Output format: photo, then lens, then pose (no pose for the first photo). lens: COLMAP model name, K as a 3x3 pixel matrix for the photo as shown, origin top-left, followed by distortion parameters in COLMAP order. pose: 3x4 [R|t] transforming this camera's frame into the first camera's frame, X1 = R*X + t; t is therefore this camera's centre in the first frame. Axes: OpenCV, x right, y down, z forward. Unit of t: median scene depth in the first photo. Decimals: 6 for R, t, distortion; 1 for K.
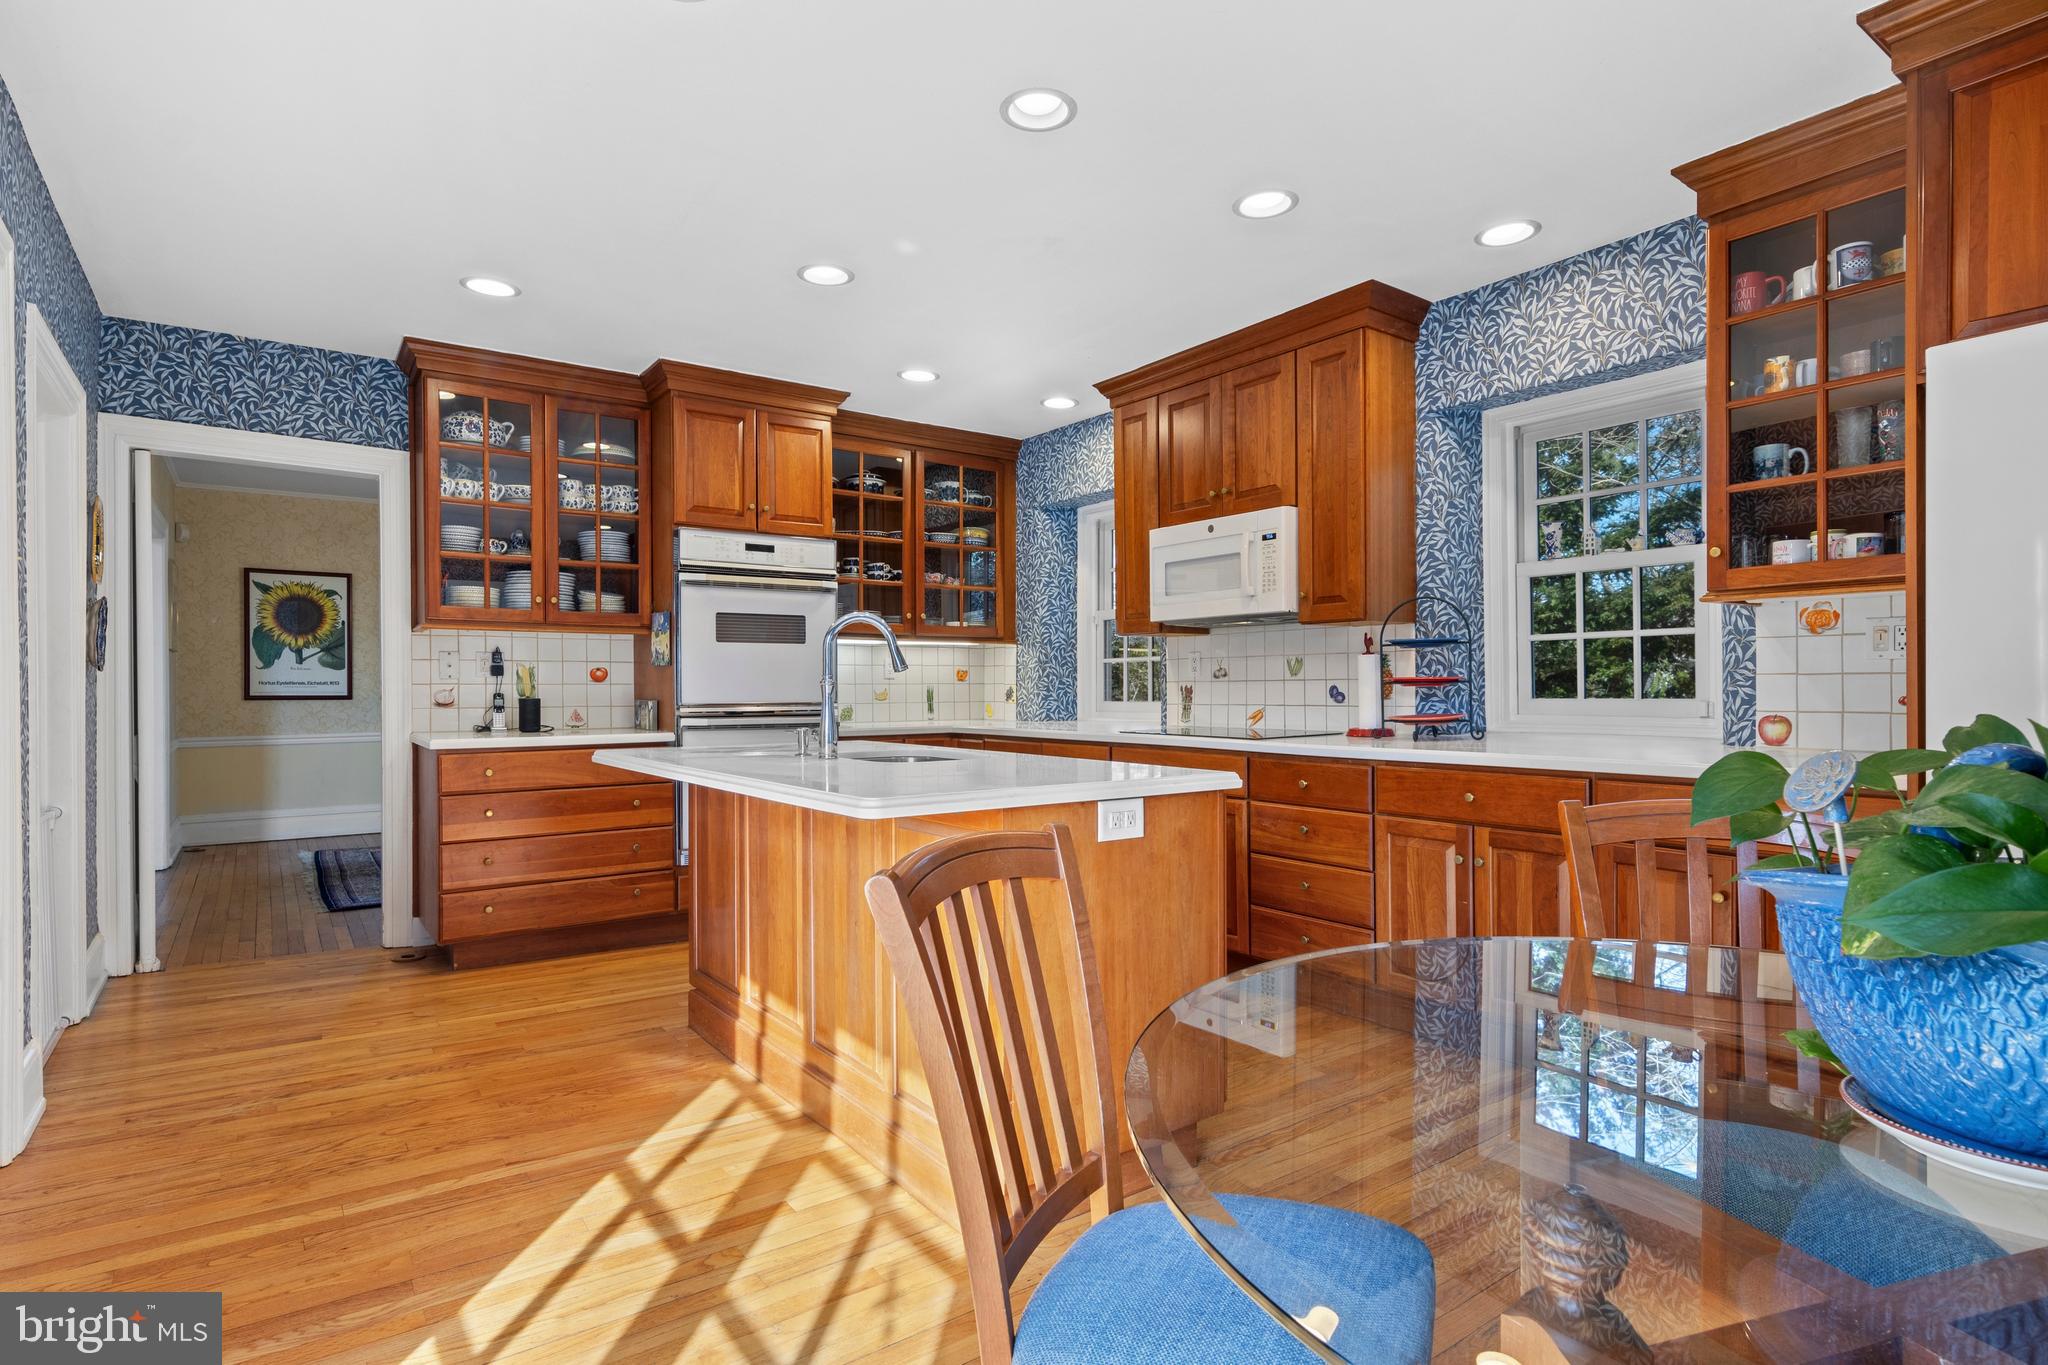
lens RADIAL K [[1048.3, 0, 1027.6], [0, 1048.3, 691.6], [0, 0, 1]] dist [0.012509, -0.003558]
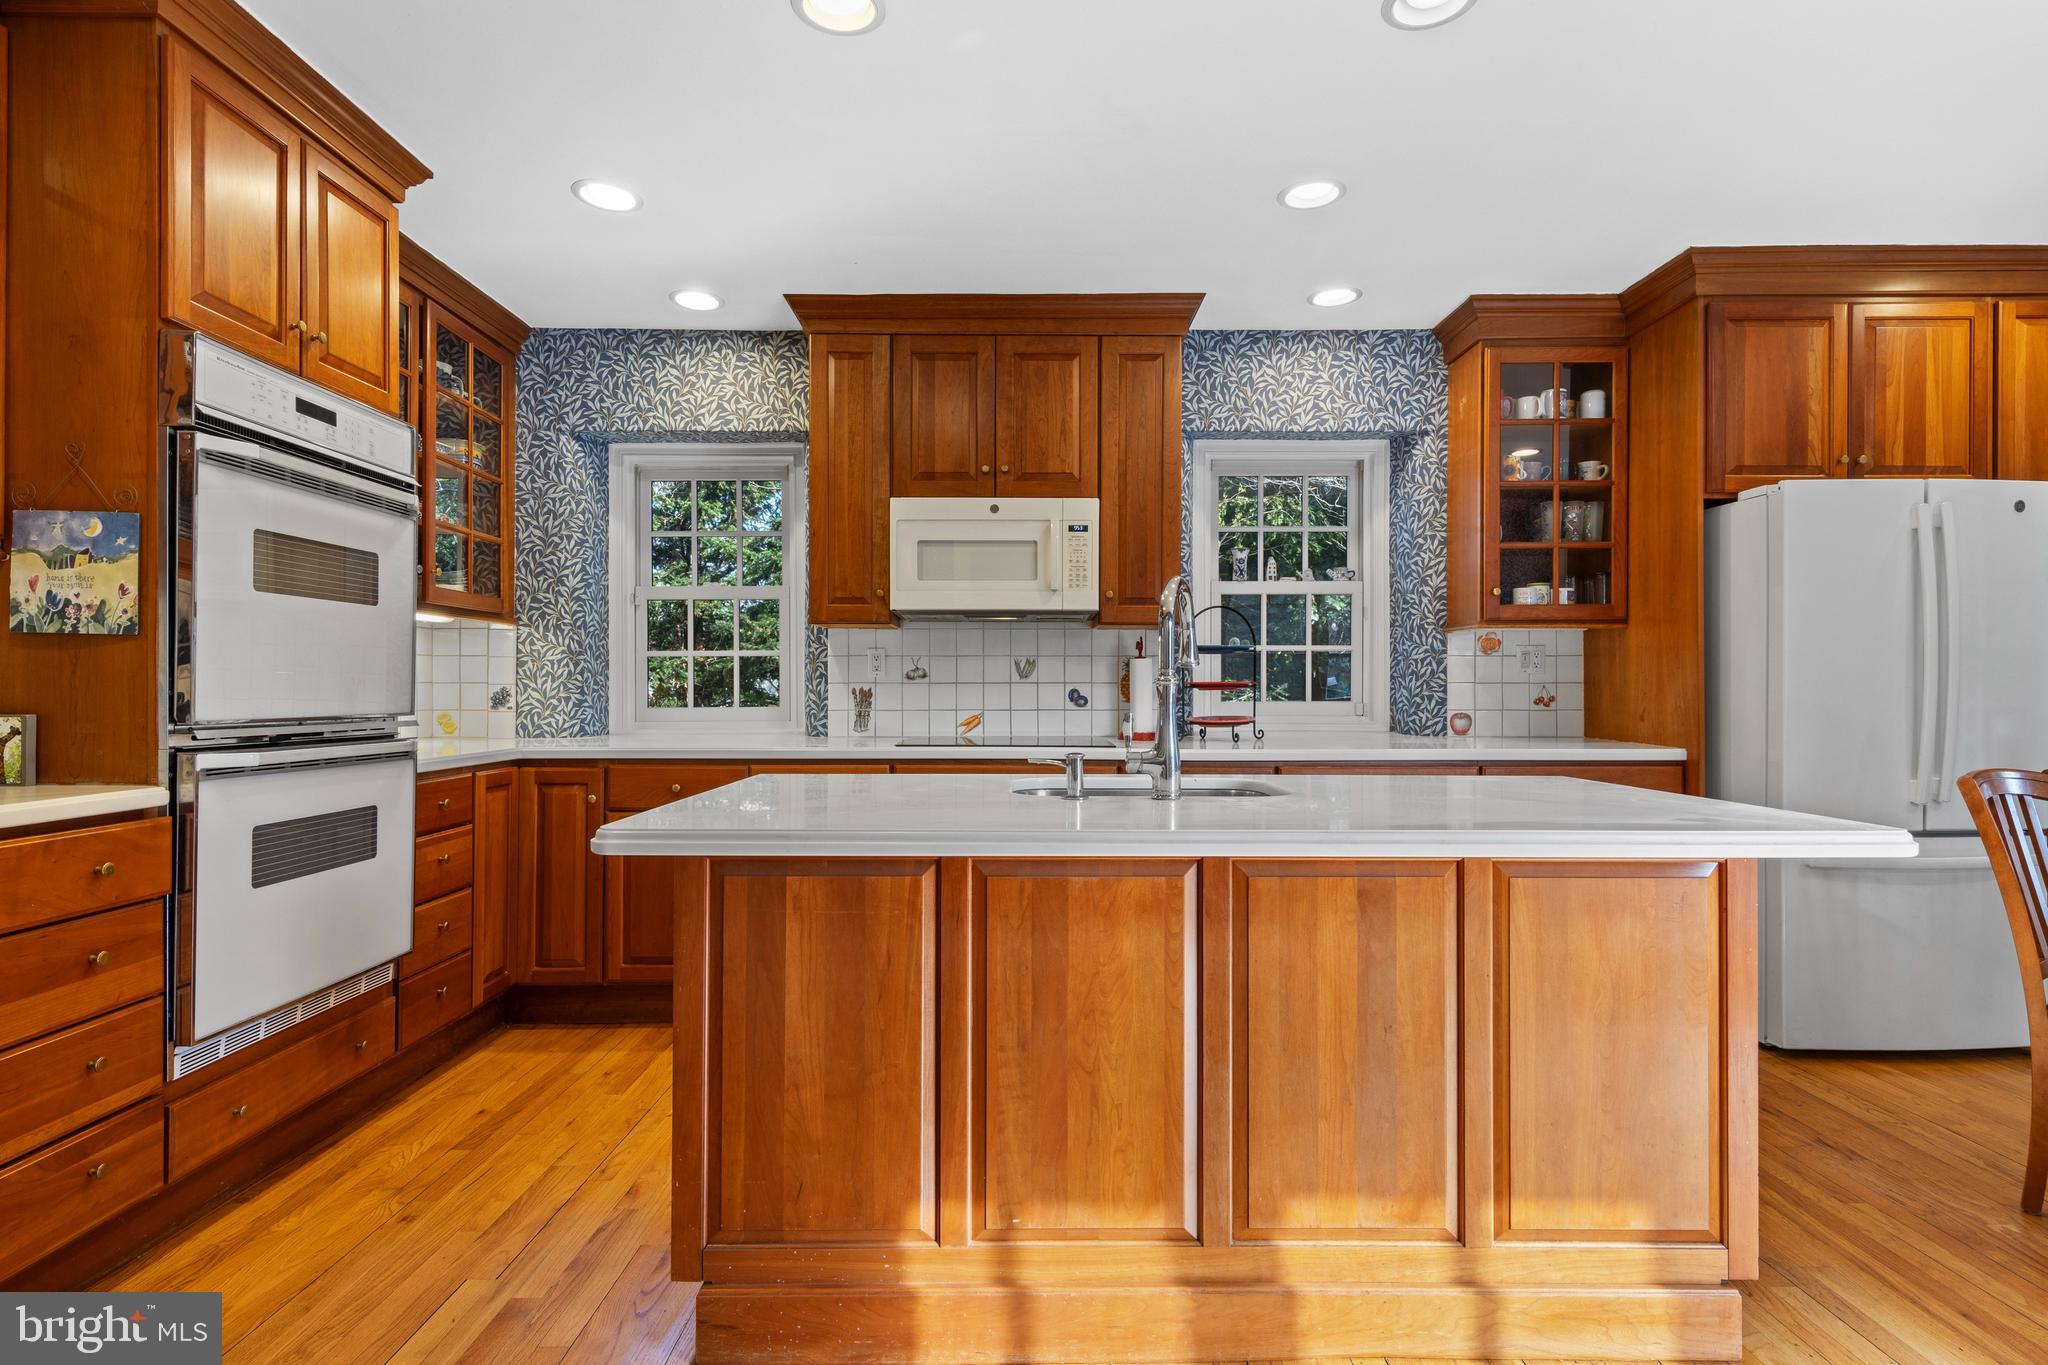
lens RADIAL K [[1048.3, 0, 1028.4], [0, 1048.3, 682.5], [0, 0, 1]] dist [0.012509, -0.003558]
pose [[0.584542, 0.011241, 0.811285, -0.507245], [-0.000683, 0.999910, -0.013362, 0.001130], [-0.811363, 0.007256, 0.584498, 0.459797]]
